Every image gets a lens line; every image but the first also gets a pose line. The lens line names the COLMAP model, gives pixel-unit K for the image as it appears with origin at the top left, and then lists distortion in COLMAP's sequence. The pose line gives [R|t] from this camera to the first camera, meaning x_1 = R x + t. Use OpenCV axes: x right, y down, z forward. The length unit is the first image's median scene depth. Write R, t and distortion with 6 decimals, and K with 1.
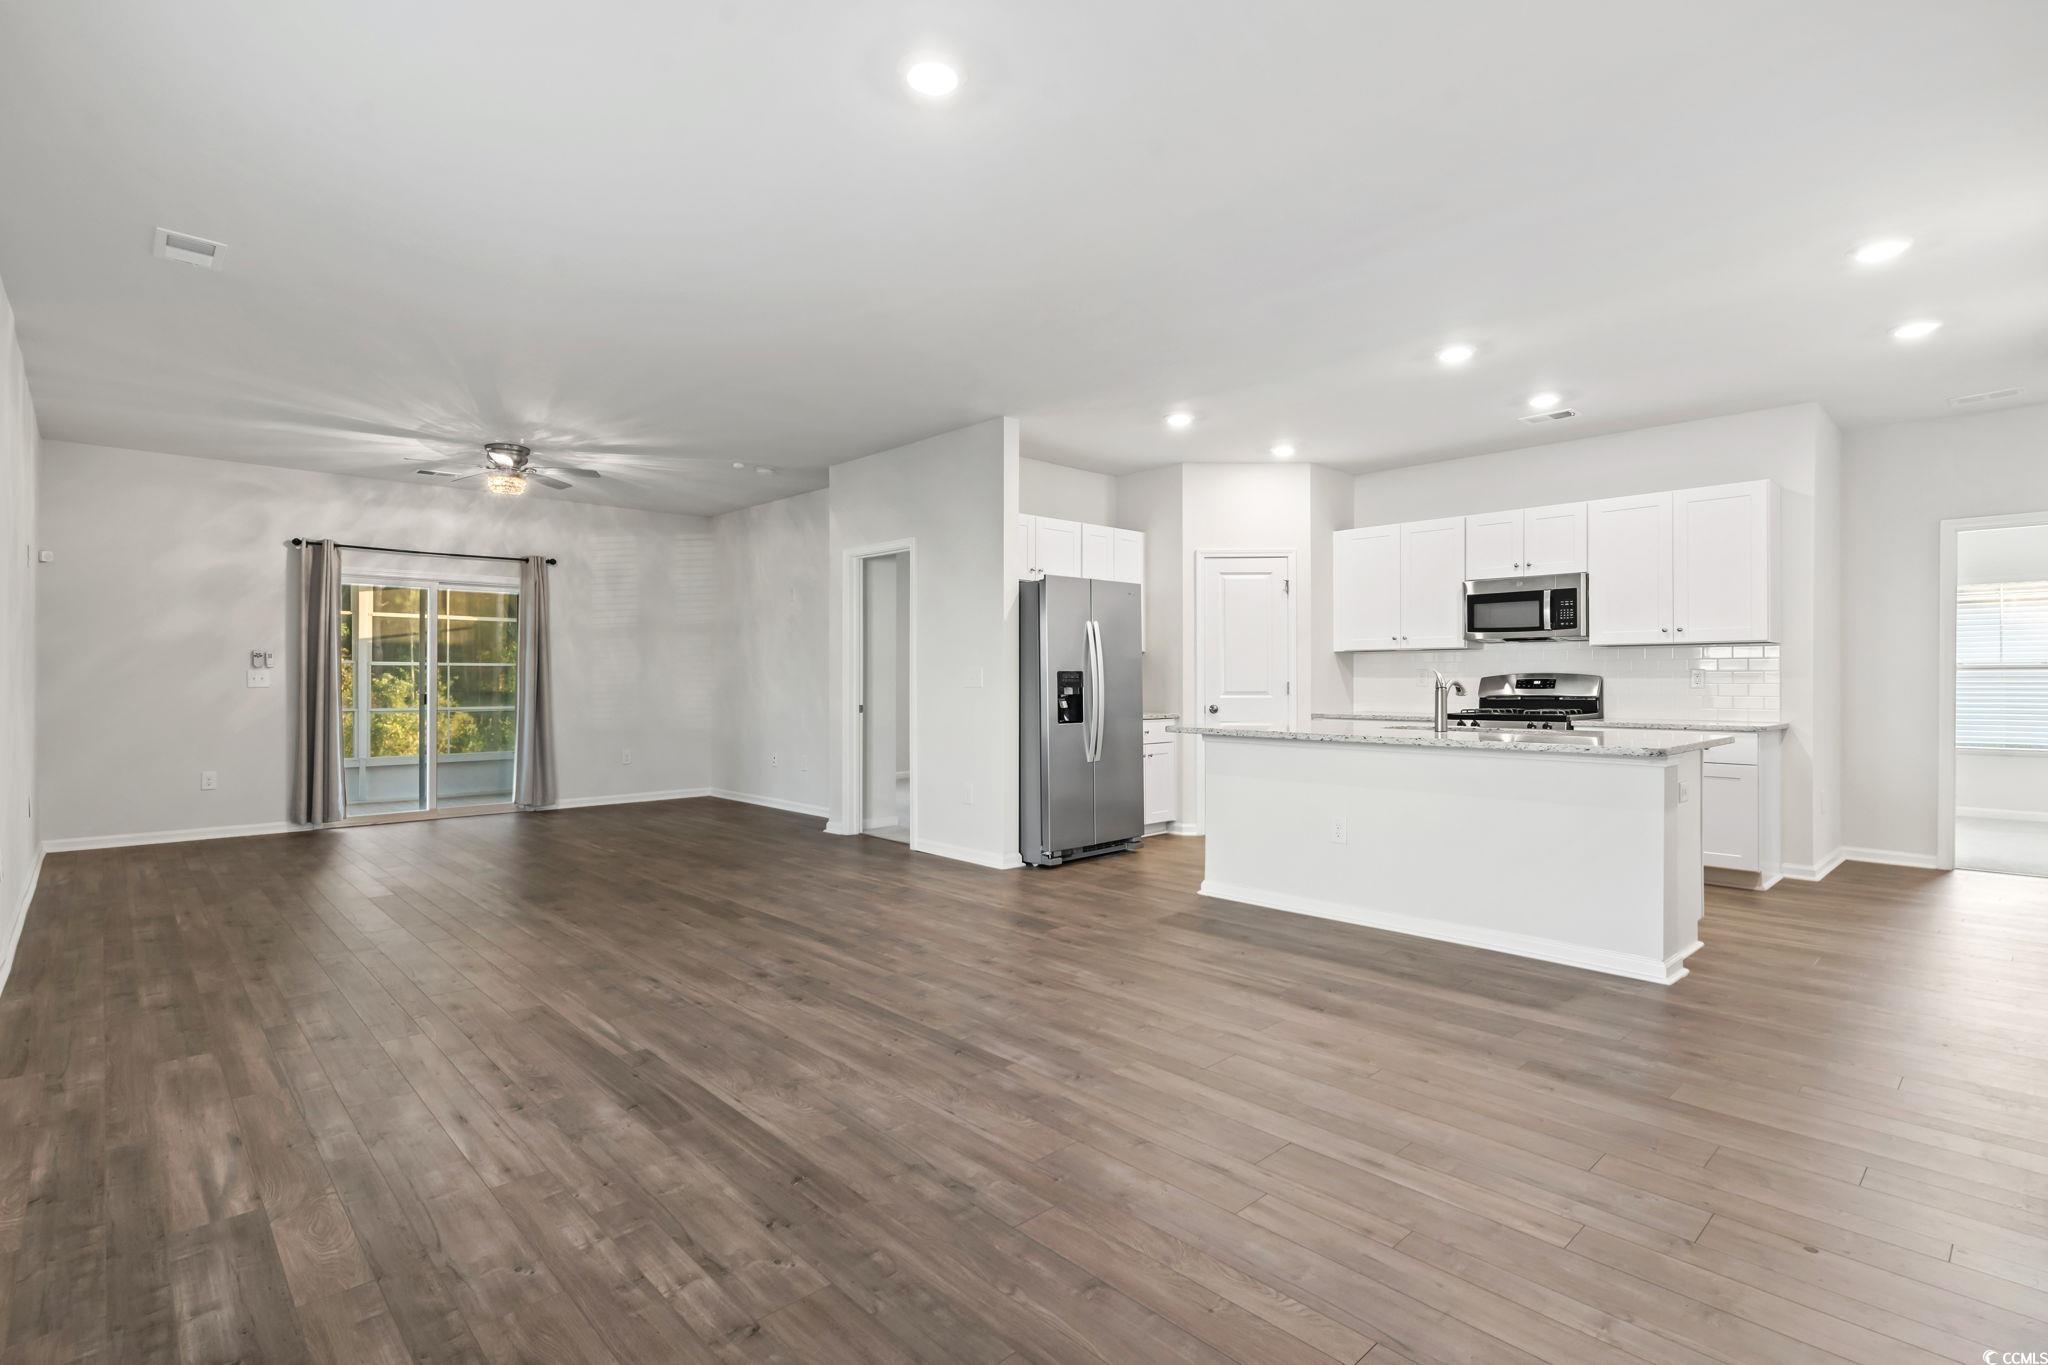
lens RADIAL K [[986.1, 0, 1018.5], [0, 986.1, 681.0], [0, 0, 1]] dist [0.001008, 0.000435]
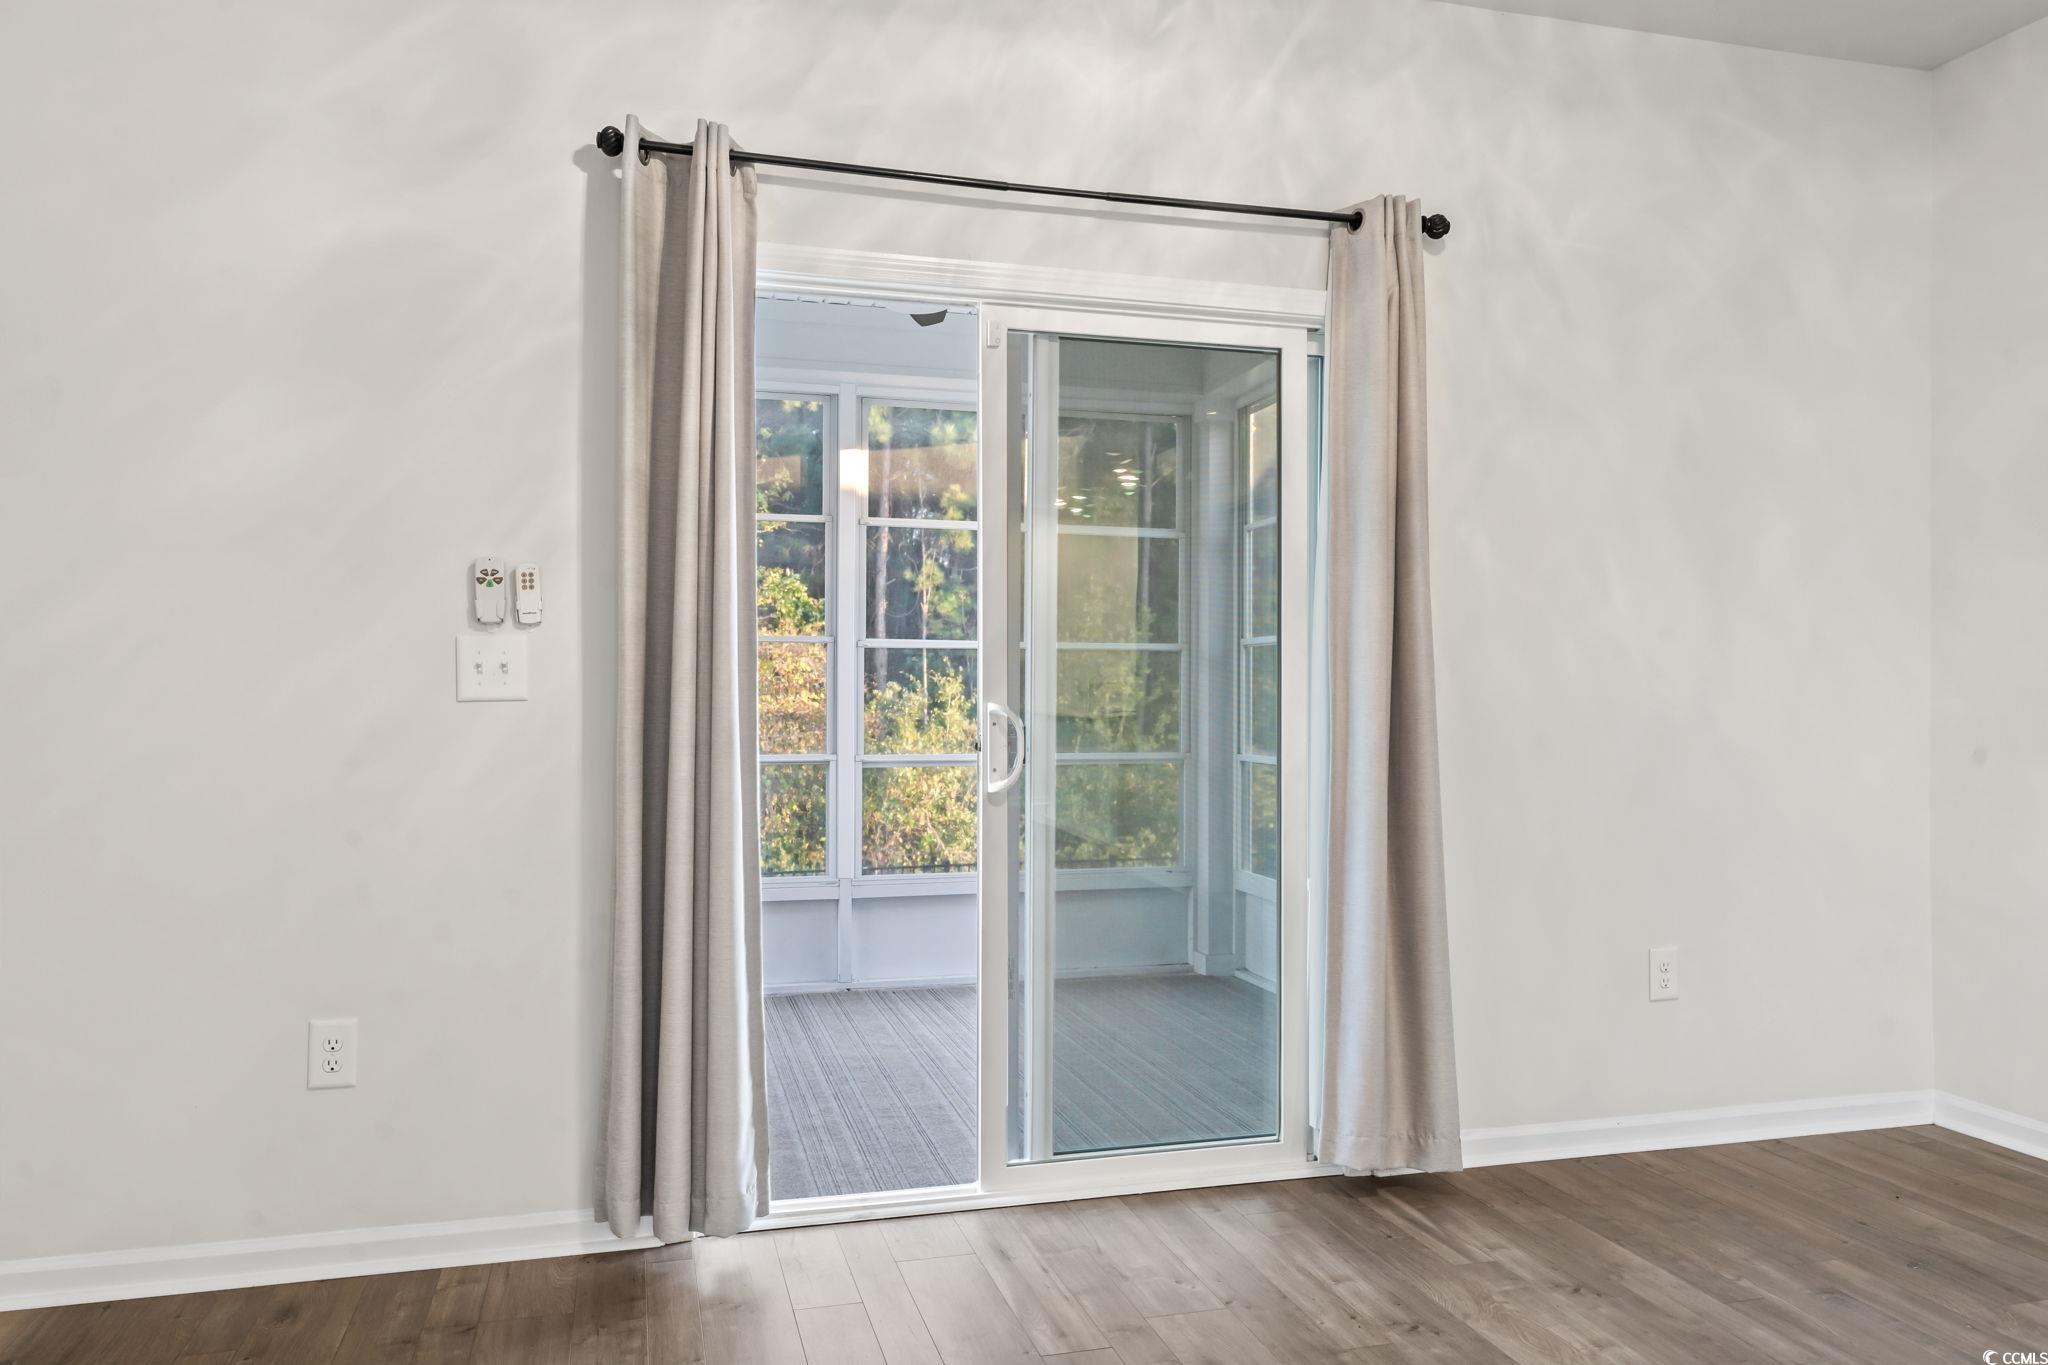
lens RADIAL K [[1414.8, 0, 1016.4], [0, 1414.8, 701.4], [0, 0, 1]] dist [0.001014, -0.001229]
pose [[0.886205, 0.004828, -0.463267, -0.535414], [-0.003571, 0.999987, 0.003591, 0.005580], [0.463279, -0.001528, 0.886211, 0.831301]]
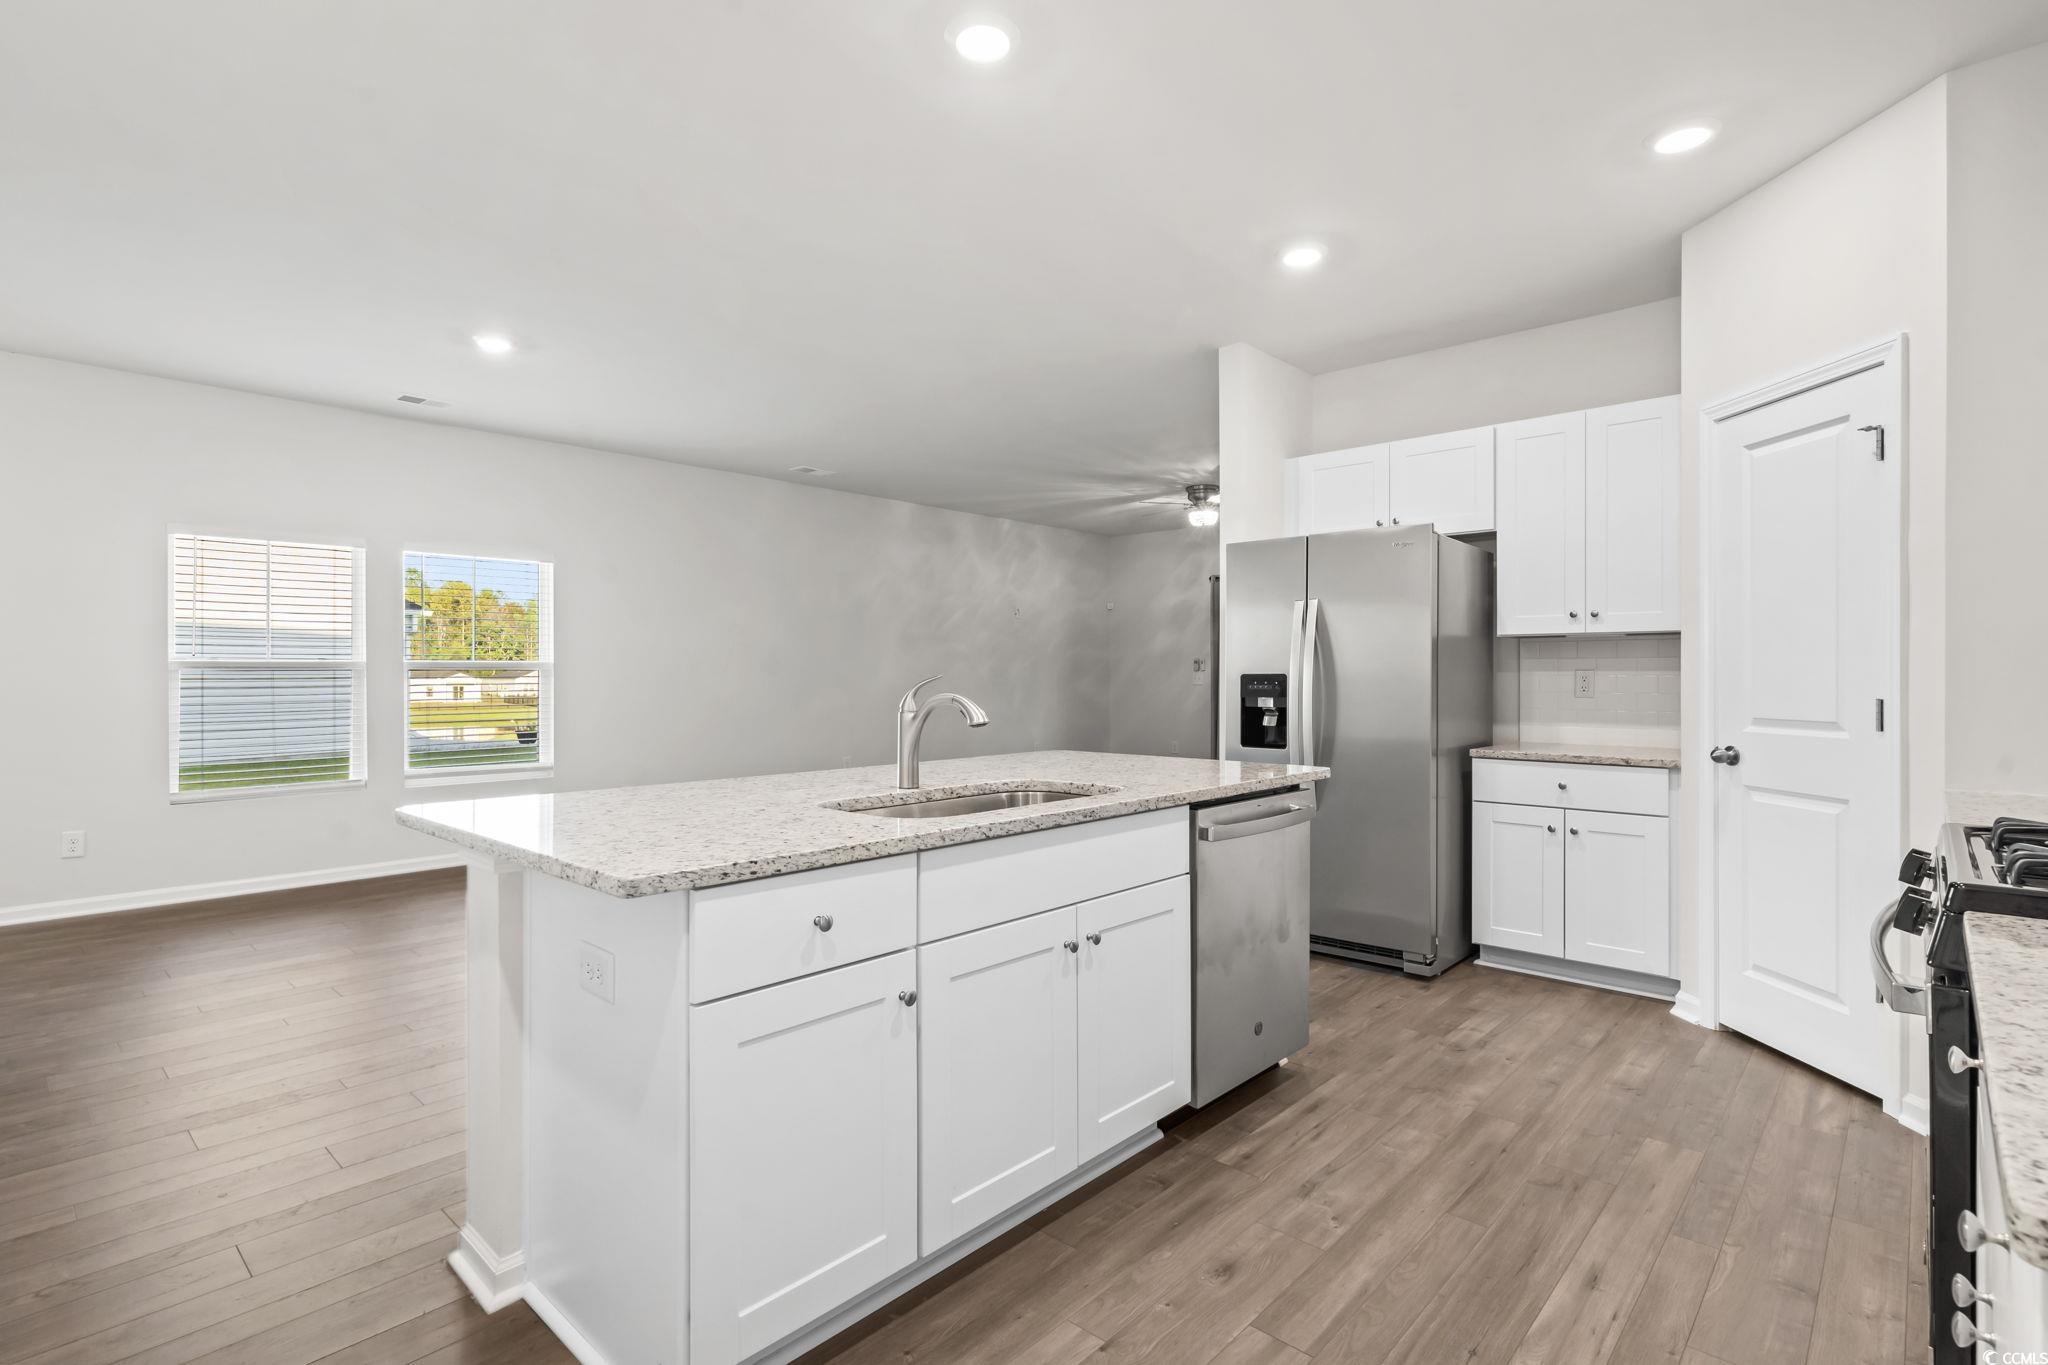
lens RADIAL K [[986.1, 0, 1018.5], [0, 986.1, 681.0], [0, 0, 1]] dist [0.001008, 0.000435]
pose [[0.072846, 0.006492, -0.997322, 0.702971], [-0.002599, 0.999977, 0.006319, -0.008507], [0.997340, 0.002132, 0.072861, 0.733682]]
